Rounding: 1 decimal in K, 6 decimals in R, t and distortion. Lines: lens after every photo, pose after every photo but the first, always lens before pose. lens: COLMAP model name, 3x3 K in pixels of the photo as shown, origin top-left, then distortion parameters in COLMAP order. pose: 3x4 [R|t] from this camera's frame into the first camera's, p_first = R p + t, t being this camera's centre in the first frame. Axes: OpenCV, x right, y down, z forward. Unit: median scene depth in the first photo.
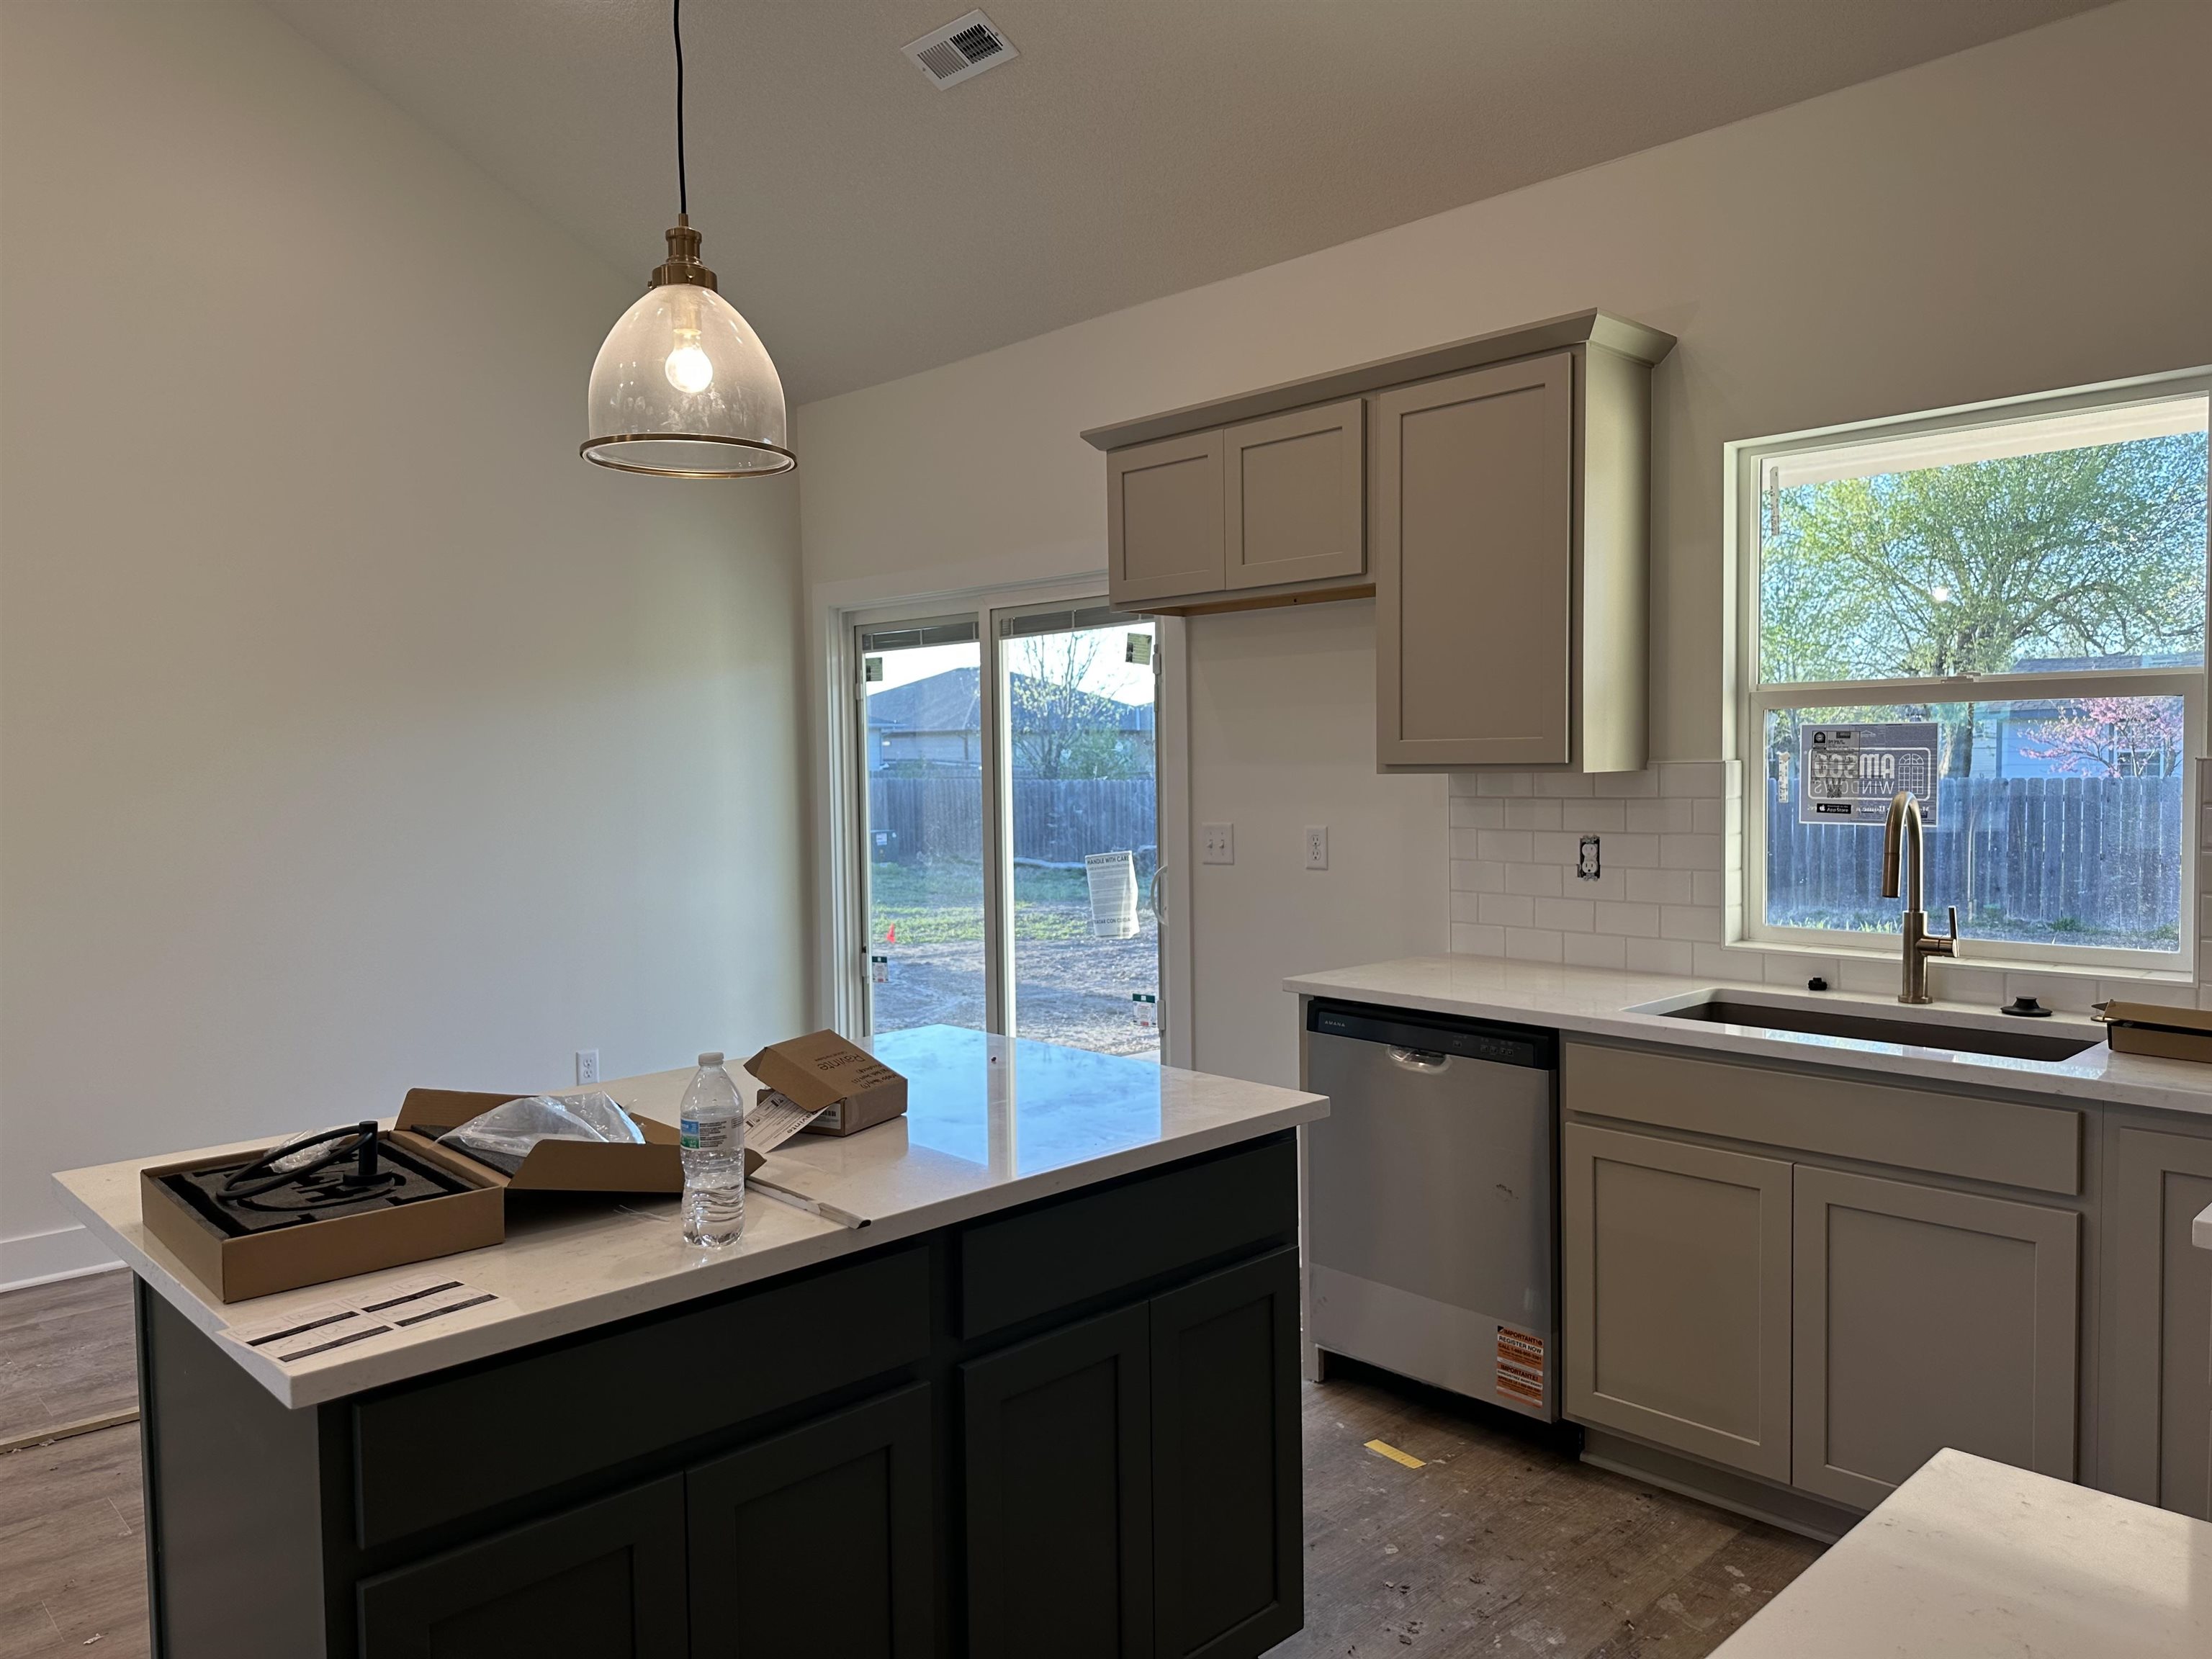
lens RADIAL K [[1545.3, 0, 1101.5], [0, 1545.3, 824.6], [0, 0, 1]] dist [0.045598, -0.048631]
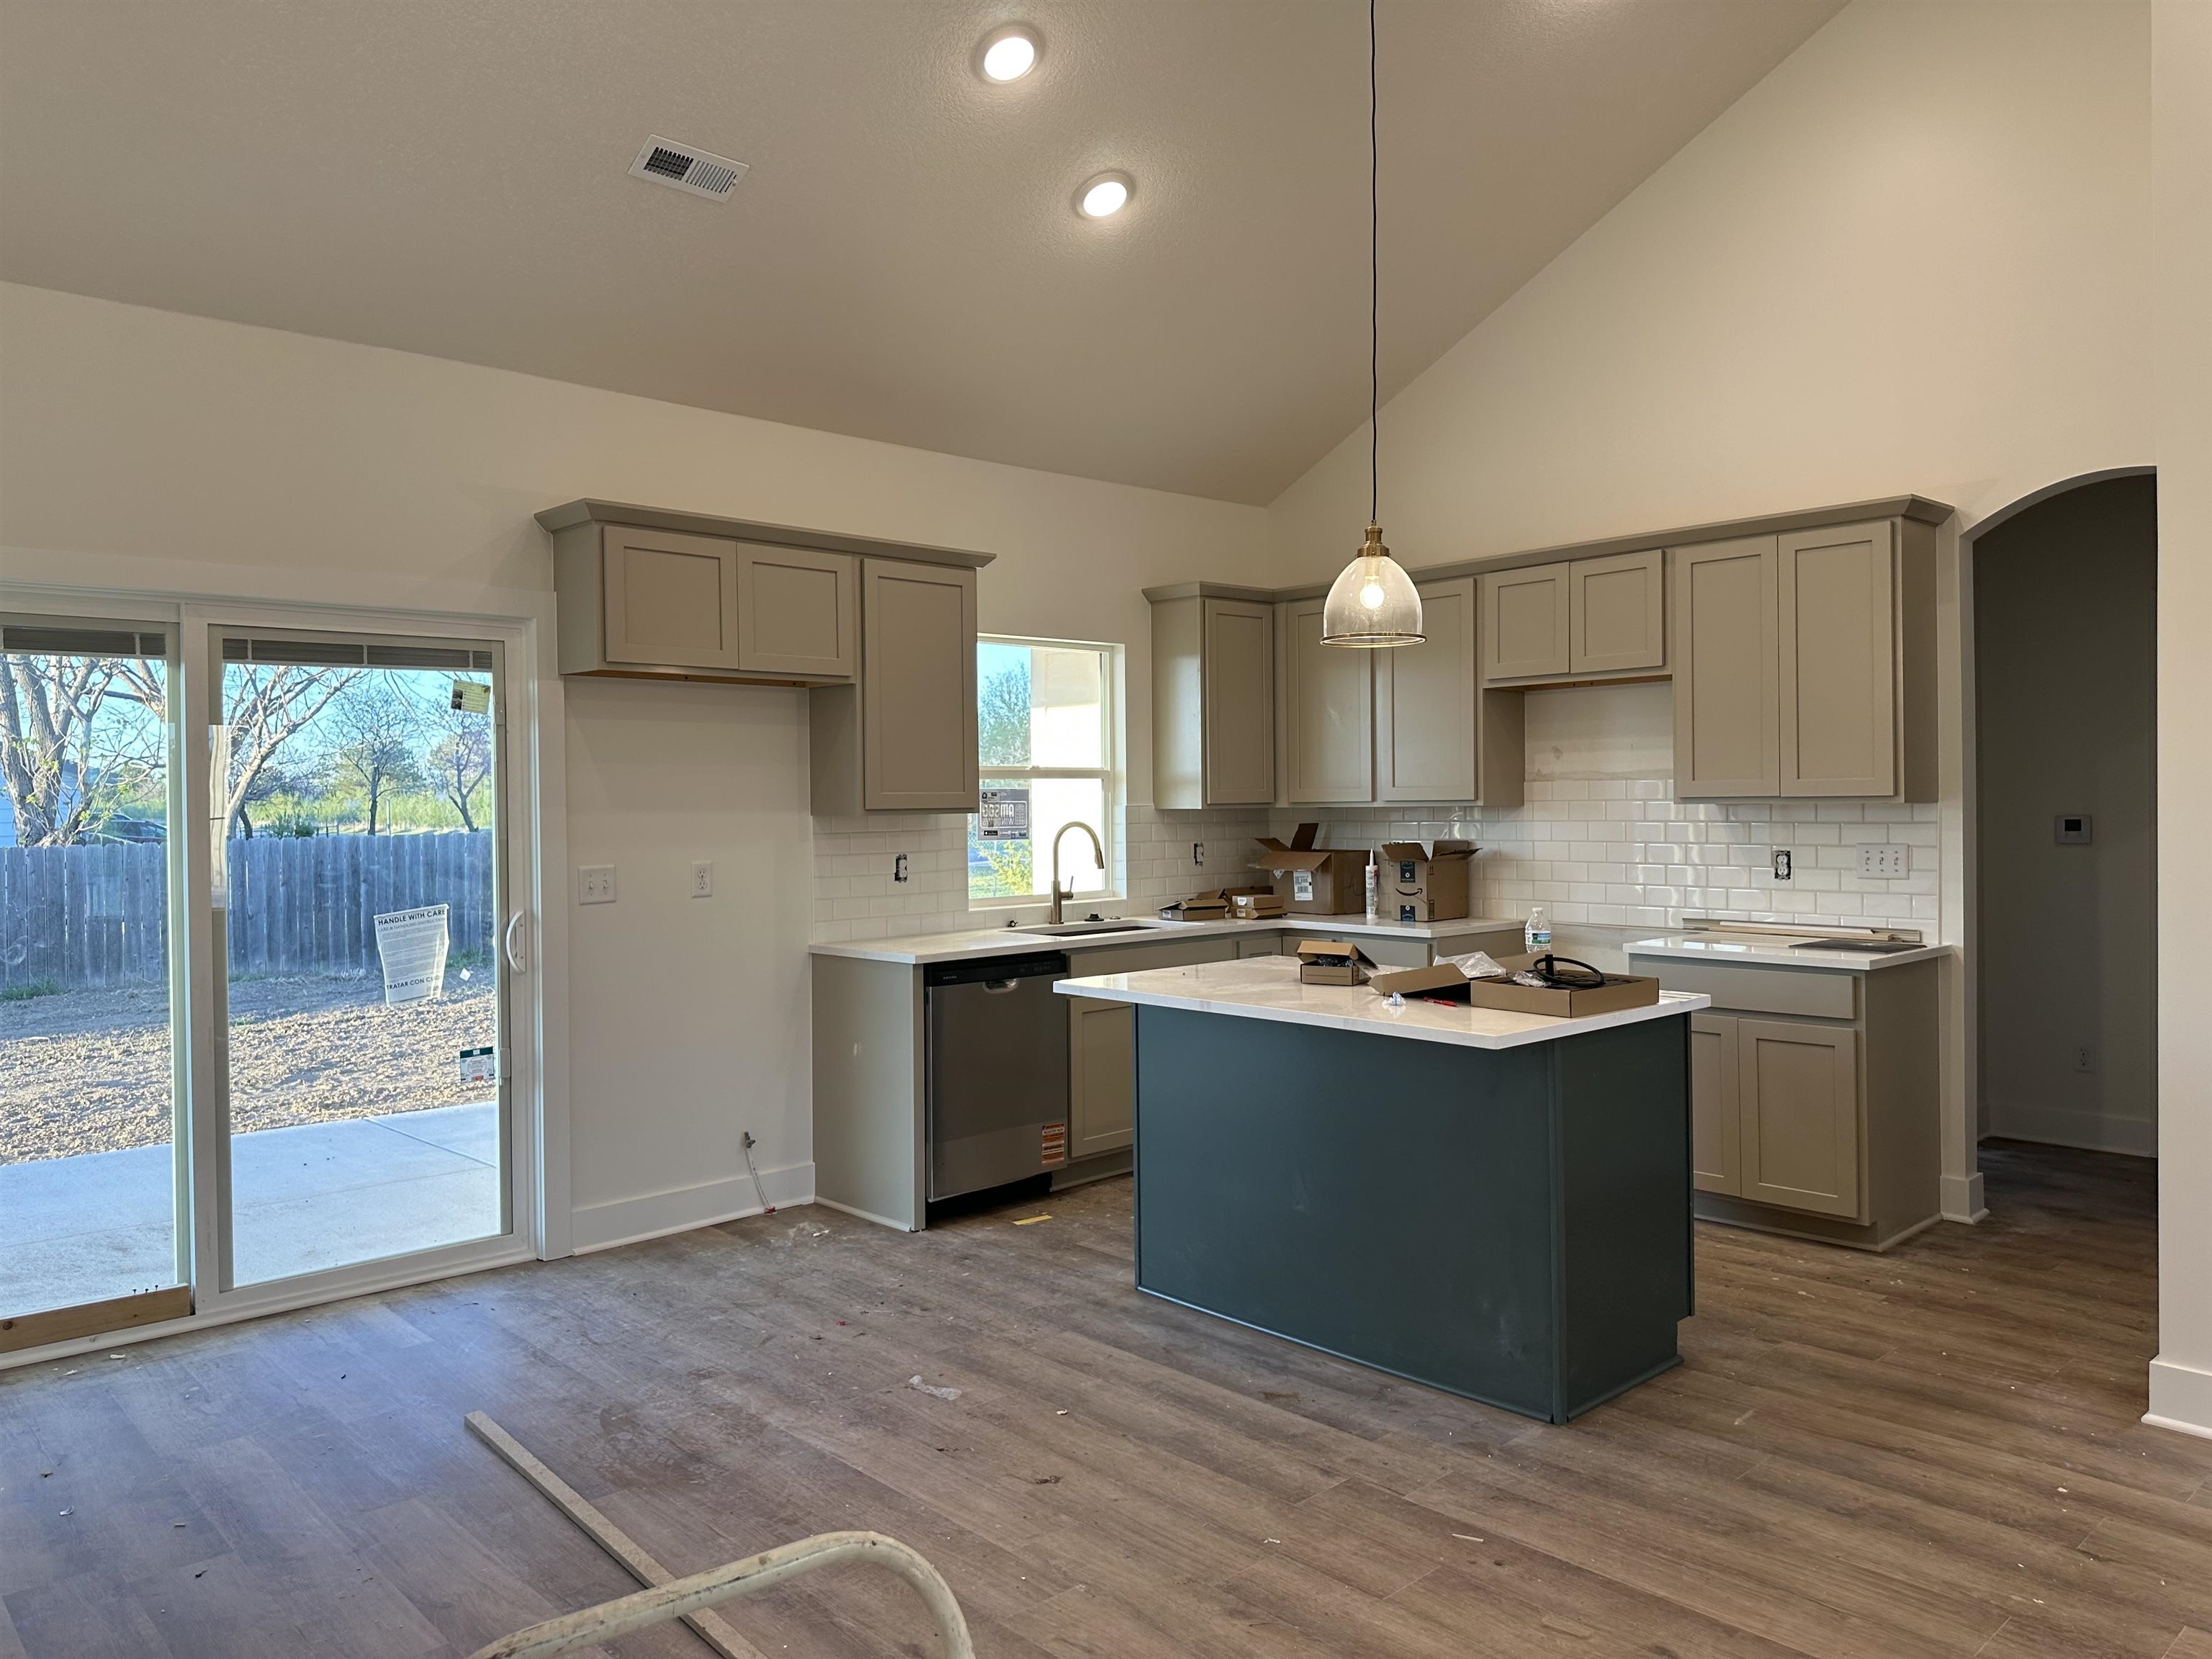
lens RADIAL K [[1545.3, 0, 1101.8], [0, 1545.3, 817.4], [0, 0, 1]] dist [0.045598, -0.048631]
pose [[0.007804, 0.003967, 0.999962, -1.406363], [0.057209, 0.998353, -0.004407, -0.013227], [-0.998332, 0.057241, 0.007564, 0.853341]]
